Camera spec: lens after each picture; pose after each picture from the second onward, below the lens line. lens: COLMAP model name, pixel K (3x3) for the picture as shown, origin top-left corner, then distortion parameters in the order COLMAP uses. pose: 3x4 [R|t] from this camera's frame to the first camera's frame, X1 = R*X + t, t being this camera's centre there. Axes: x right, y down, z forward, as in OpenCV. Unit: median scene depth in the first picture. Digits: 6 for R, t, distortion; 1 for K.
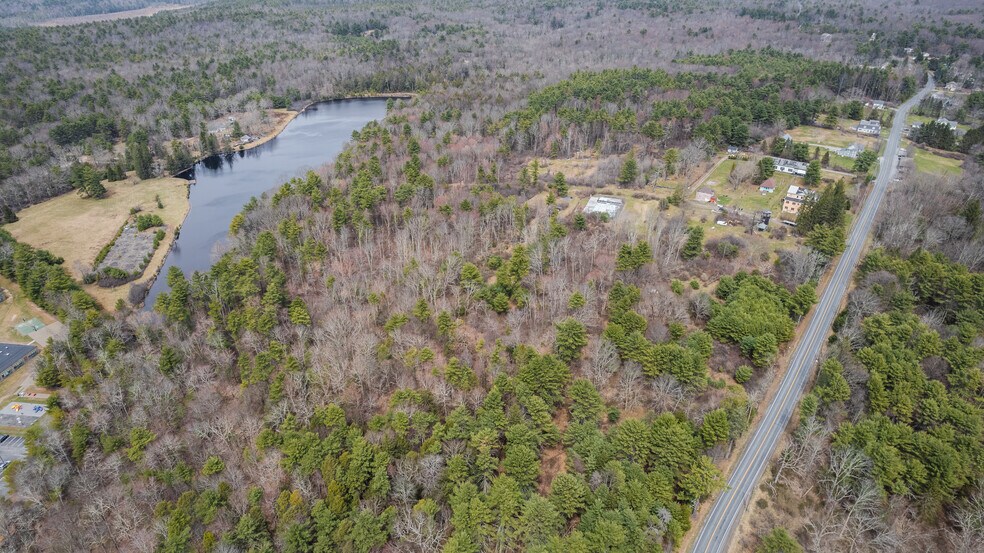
lens RADIAL K [[628.0, 0, 492.0], [0, 628.0, 276.5], [0, 0, 1]] dist [-0.087662, 0.078016]
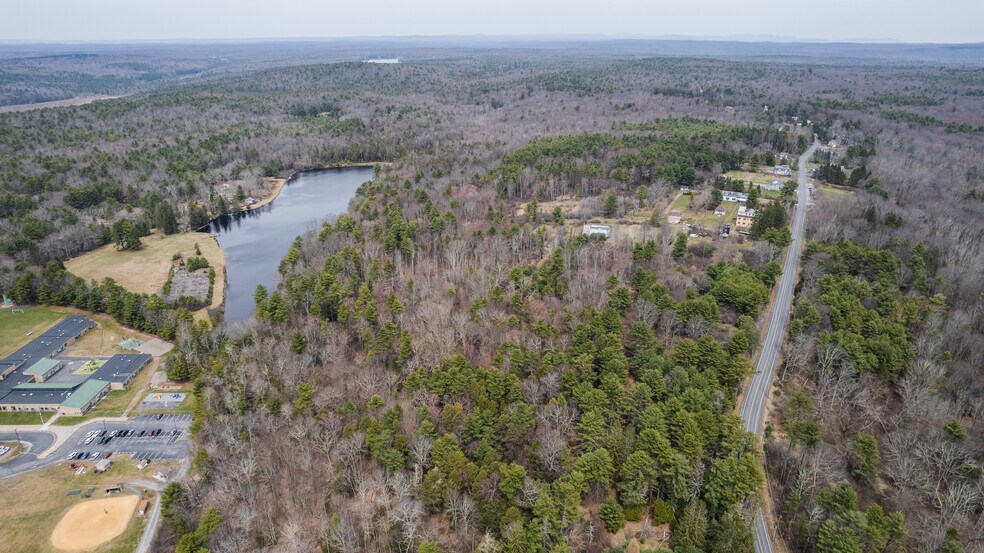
lens RADIAL K [[628.0, 0, 492.0], [0, 628.0, 276.5], [0, 0, 1]] dist [-0.087662, 0.078016]
pose [[0.990034, -0.048001, 0.132395, -0.138611], [0.064874, 0.989877, -0.126232, 0.085166], [-0.124996, 0.133563, 0.983126, -0.127336]]
